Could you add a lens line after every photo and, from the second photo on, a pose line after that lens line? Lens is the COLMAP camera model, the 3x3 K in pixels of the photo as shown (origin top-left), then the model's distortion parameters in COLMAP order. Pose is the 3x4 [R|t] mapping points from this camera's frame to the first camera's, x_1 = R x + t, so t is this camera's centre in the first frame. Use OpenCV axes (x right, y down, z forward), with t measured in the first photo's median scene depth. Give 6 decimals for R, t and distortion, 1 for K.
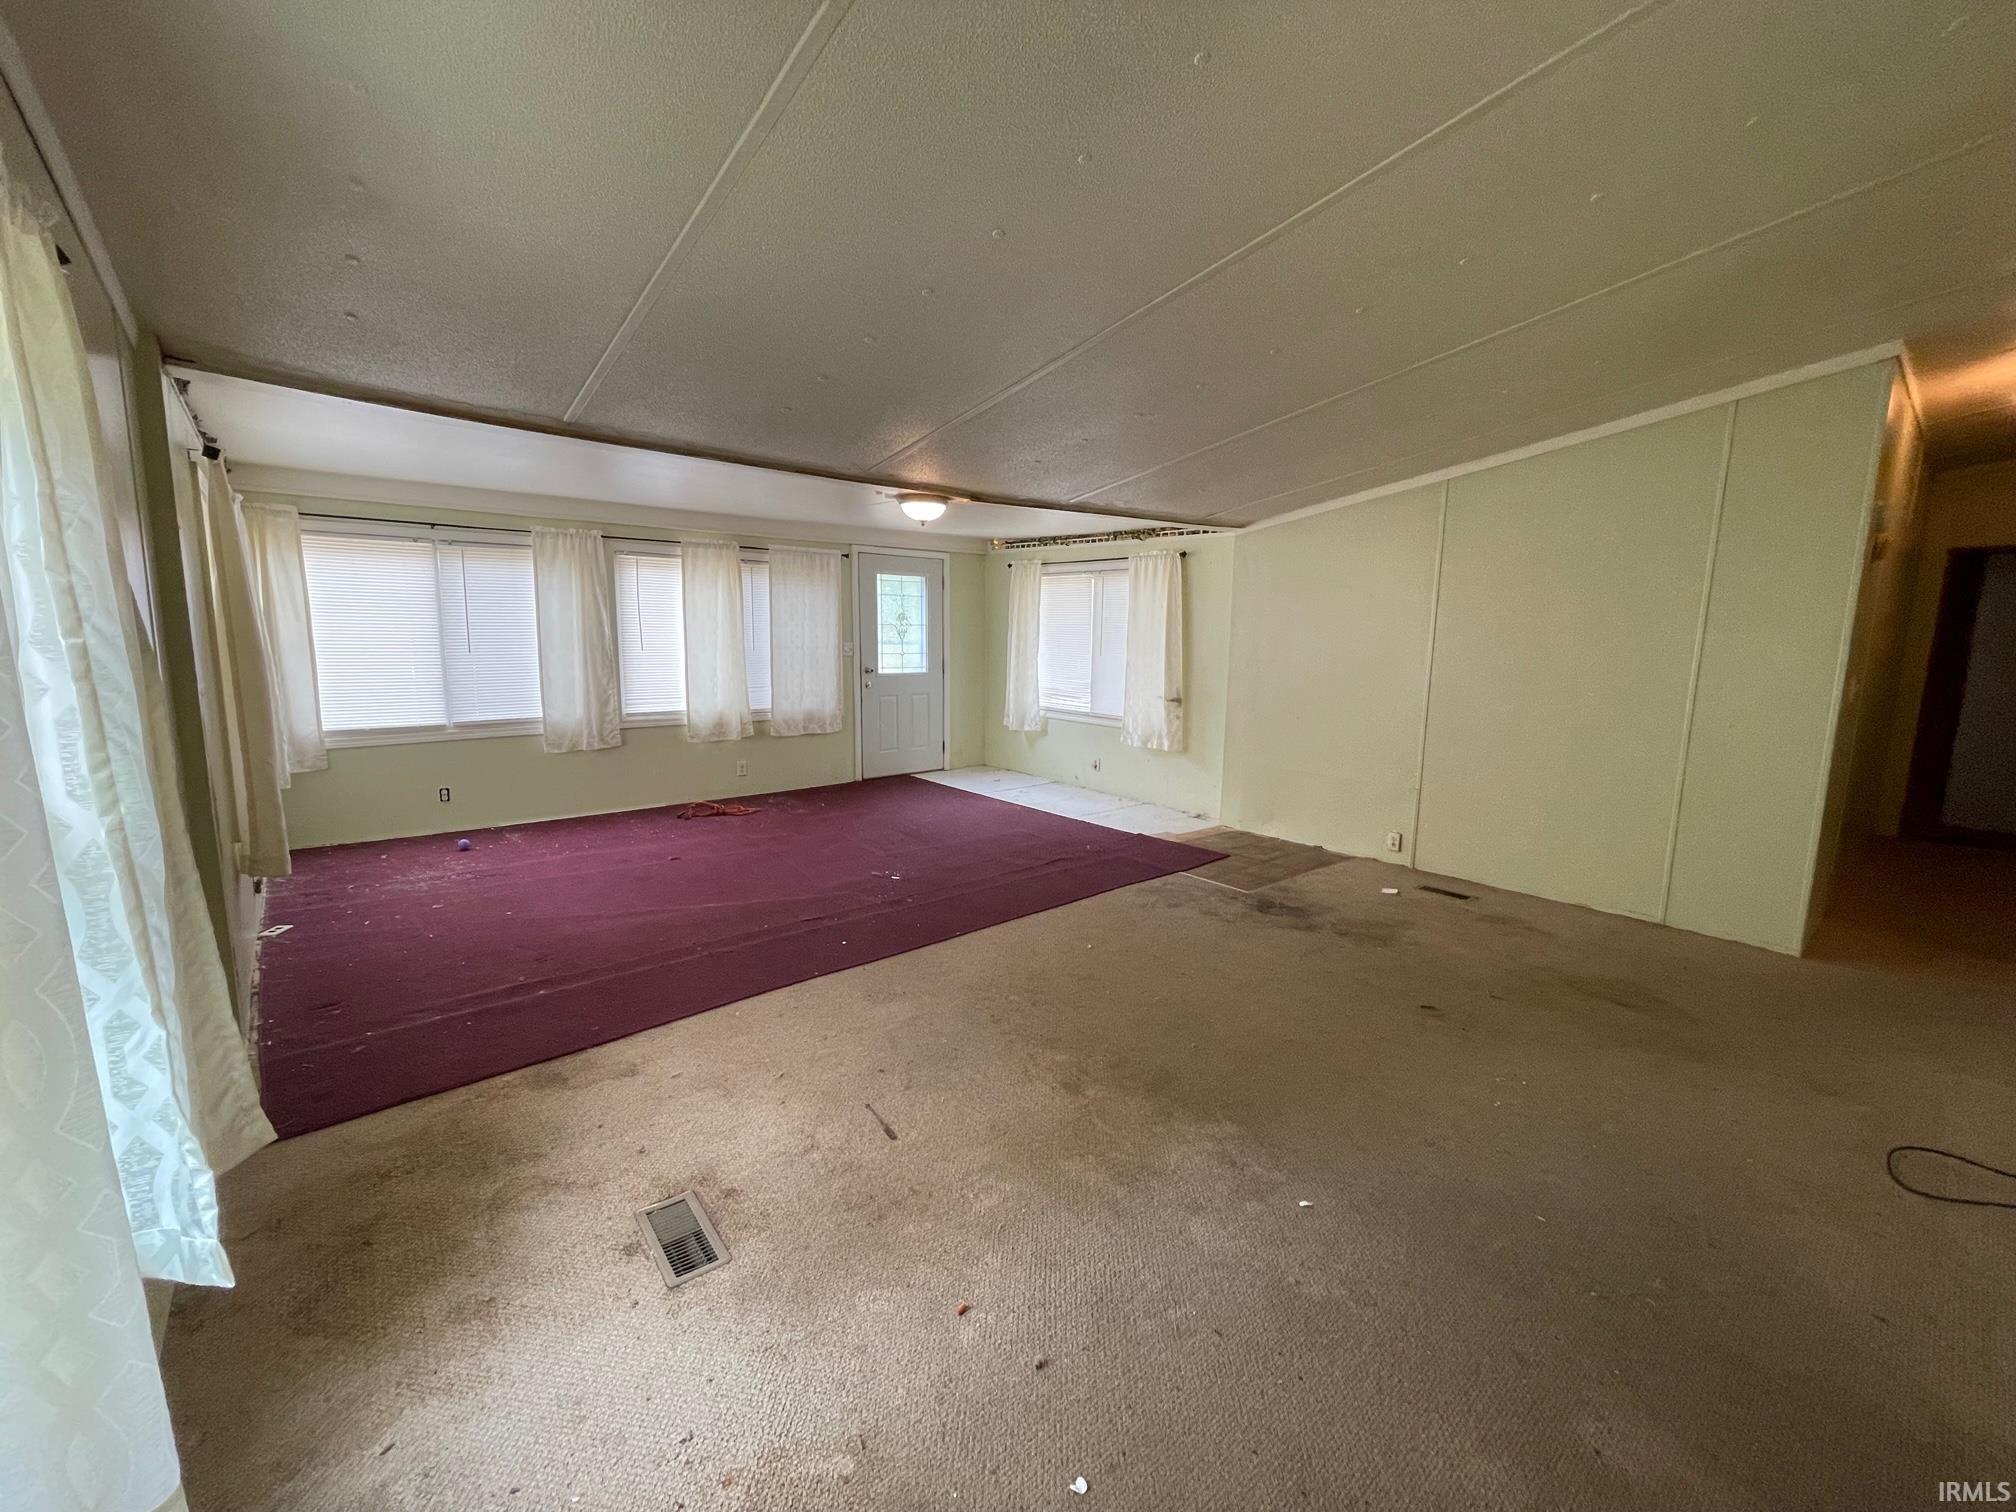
lens RADIAL K [[822.5, 0, 1014.1], [0, 822.5, 747.3], [0, 0, 1]] dist [-0.007800, 0.000026]
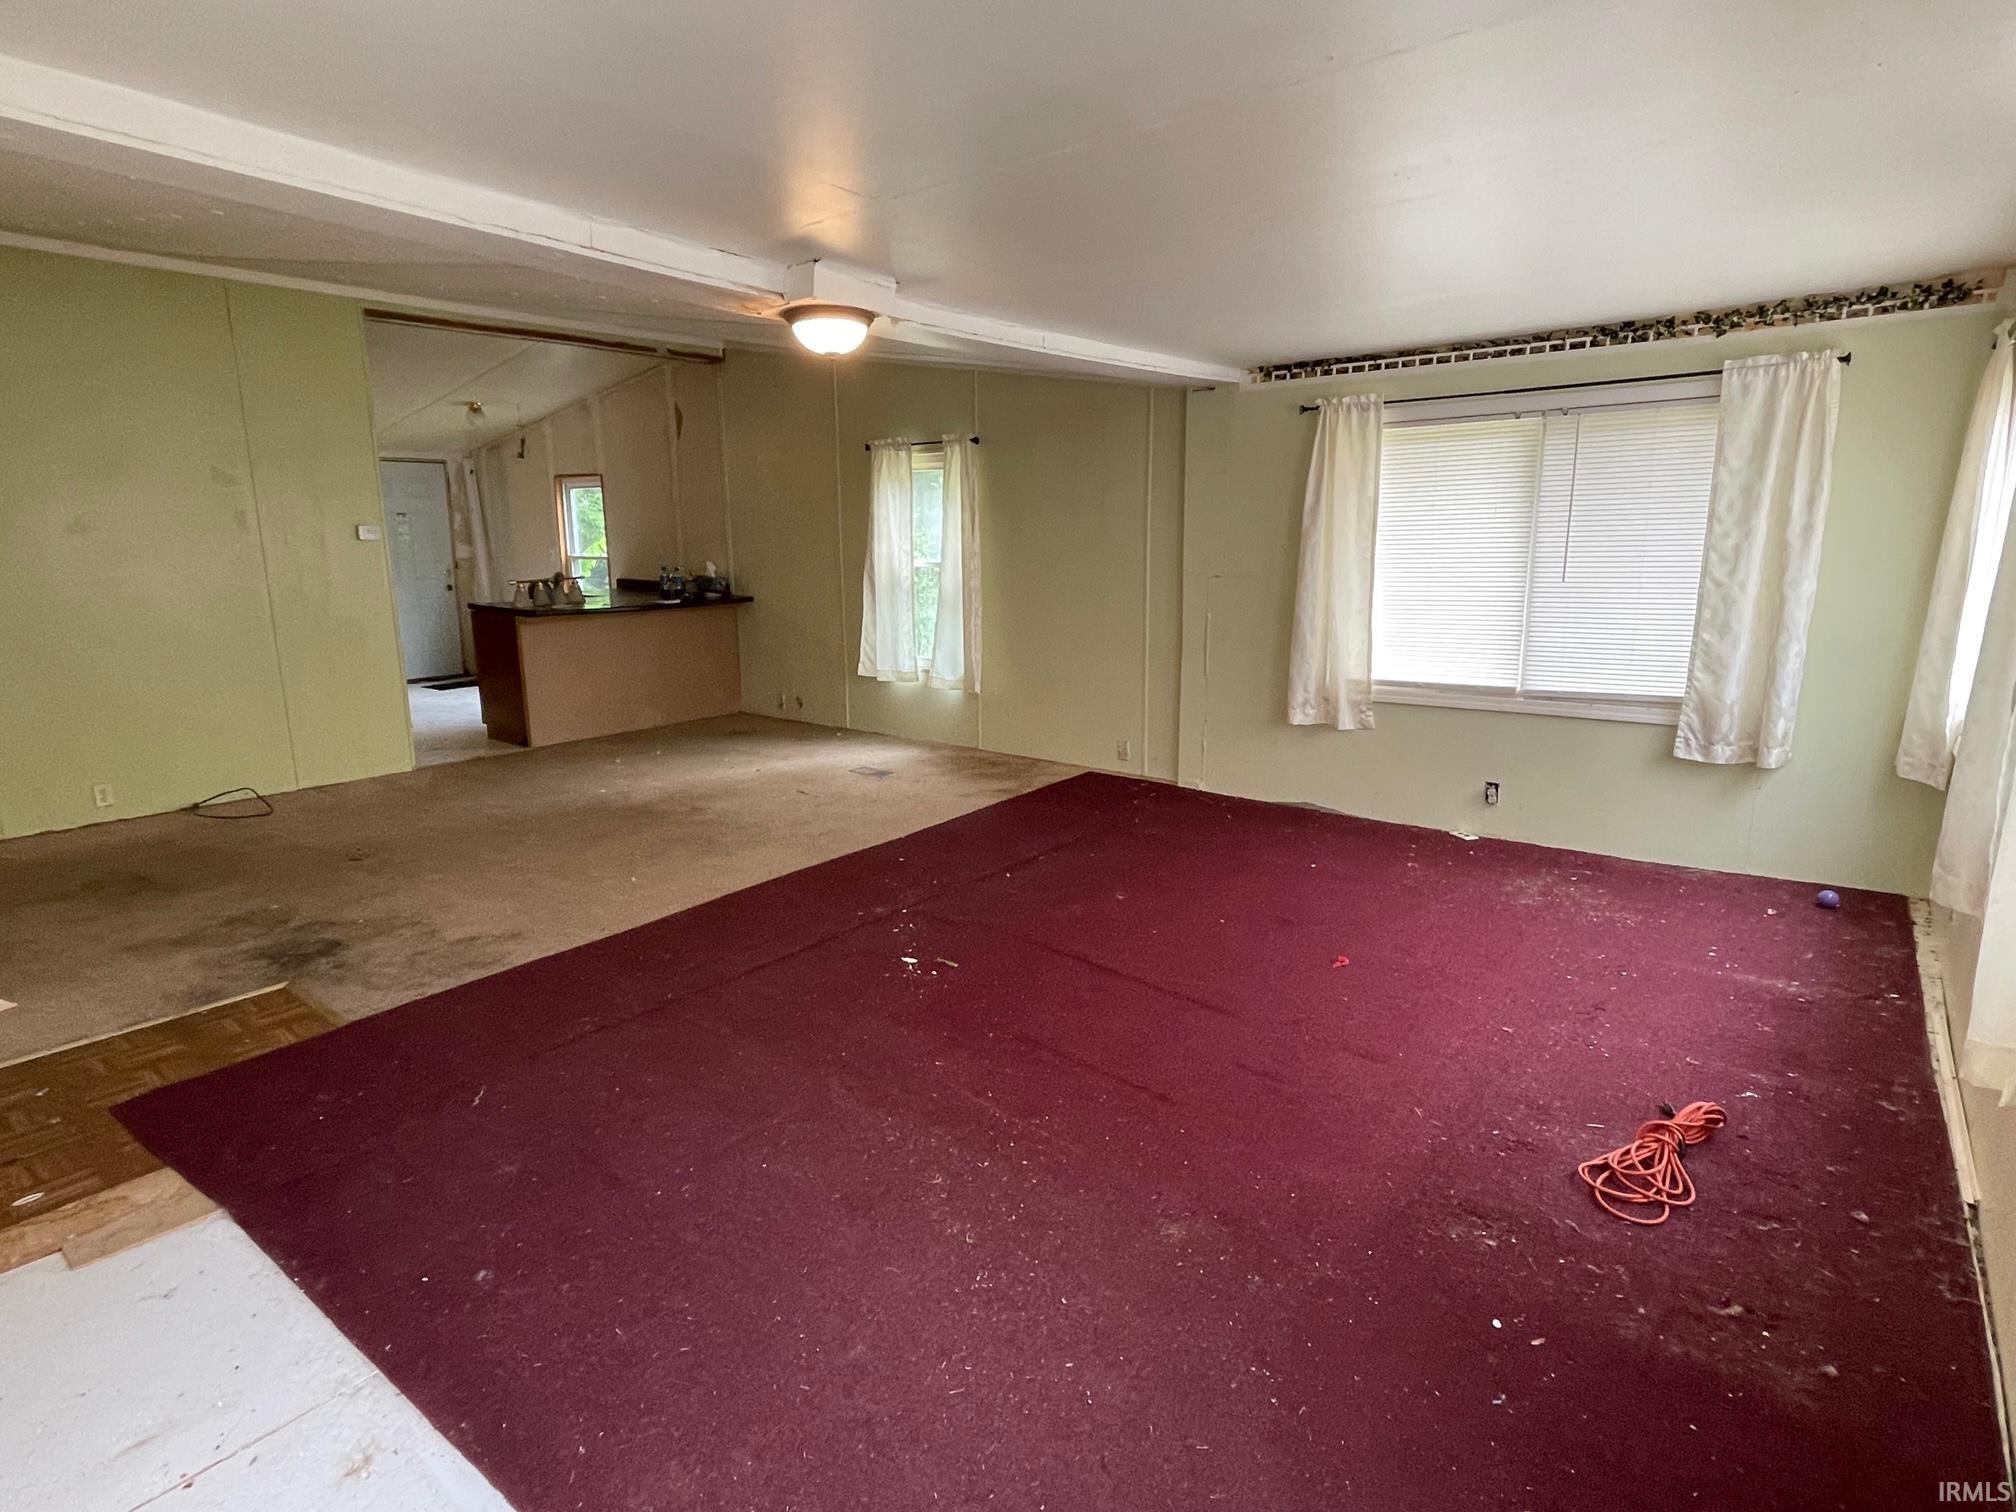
lens RADIAL K [[1073.1, 0, 1007.9], [0, 1073.1, 743.0], [0, 0, 1]] dist [-0.000133, 0.001366]
pose [[-0.978387, 0.030340, -0.204547, -0.047191], [-0.038469, 0.945204, 0.324206, -0.187186], [0.203175, 0.325068, -0.923608, 1.308511]]
